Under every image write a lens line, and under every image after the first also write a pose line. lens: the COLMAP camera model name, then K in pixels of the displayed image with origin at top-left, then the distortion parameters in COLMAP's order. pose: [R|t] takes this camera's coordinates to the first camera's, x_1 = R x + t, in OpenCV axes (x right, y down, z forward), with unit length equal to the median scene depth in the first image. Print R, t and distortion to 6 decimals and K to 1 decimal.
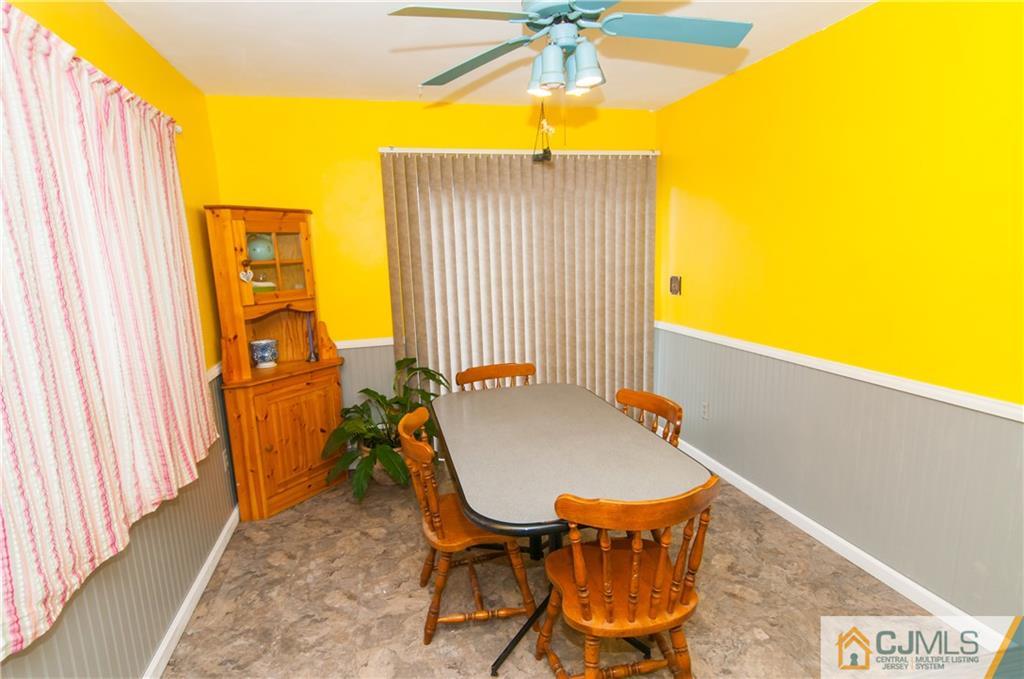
lens RADIAL K [[530.5, 0, 513.2], [0, 530.5, 343.4], [0, 0, 1]] dist [0.010451, -0.011858]
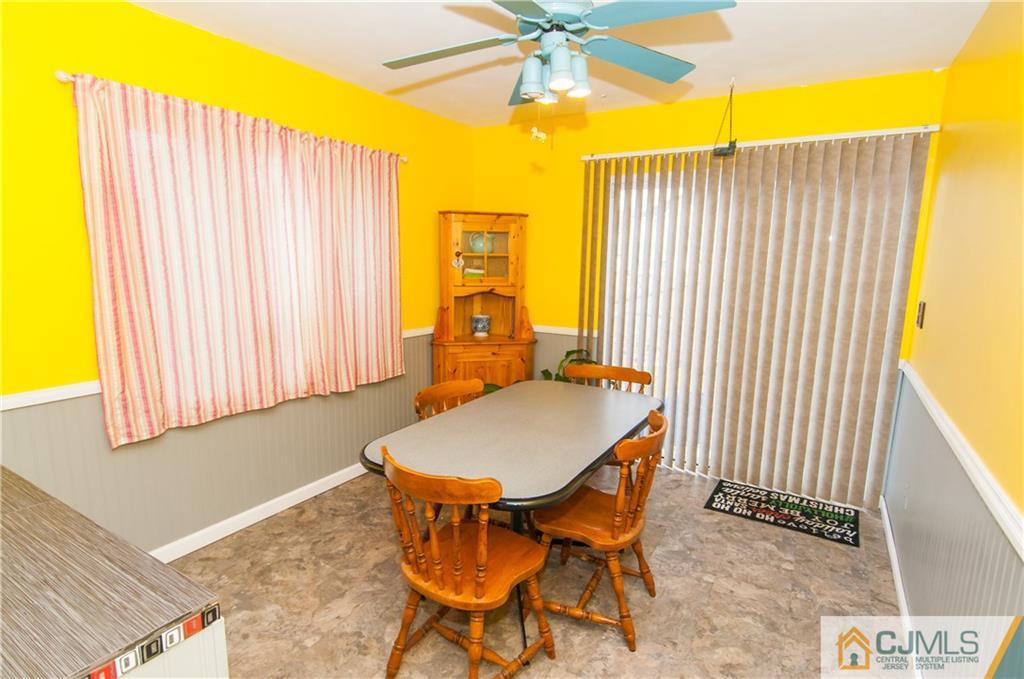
lens RADIAL K [[530.5, 0, 513.5], [0, 530.5, 343.4], [0, 0, 1]] dist [0.010451, -0.011858]
pose [[0.697744, 0.161038, -0.698011, 0.482539], [-0.162889, 0.984546, 0.064318, -0.033035], [0.697582, 0.068820, 0.713193, 0.138836]]
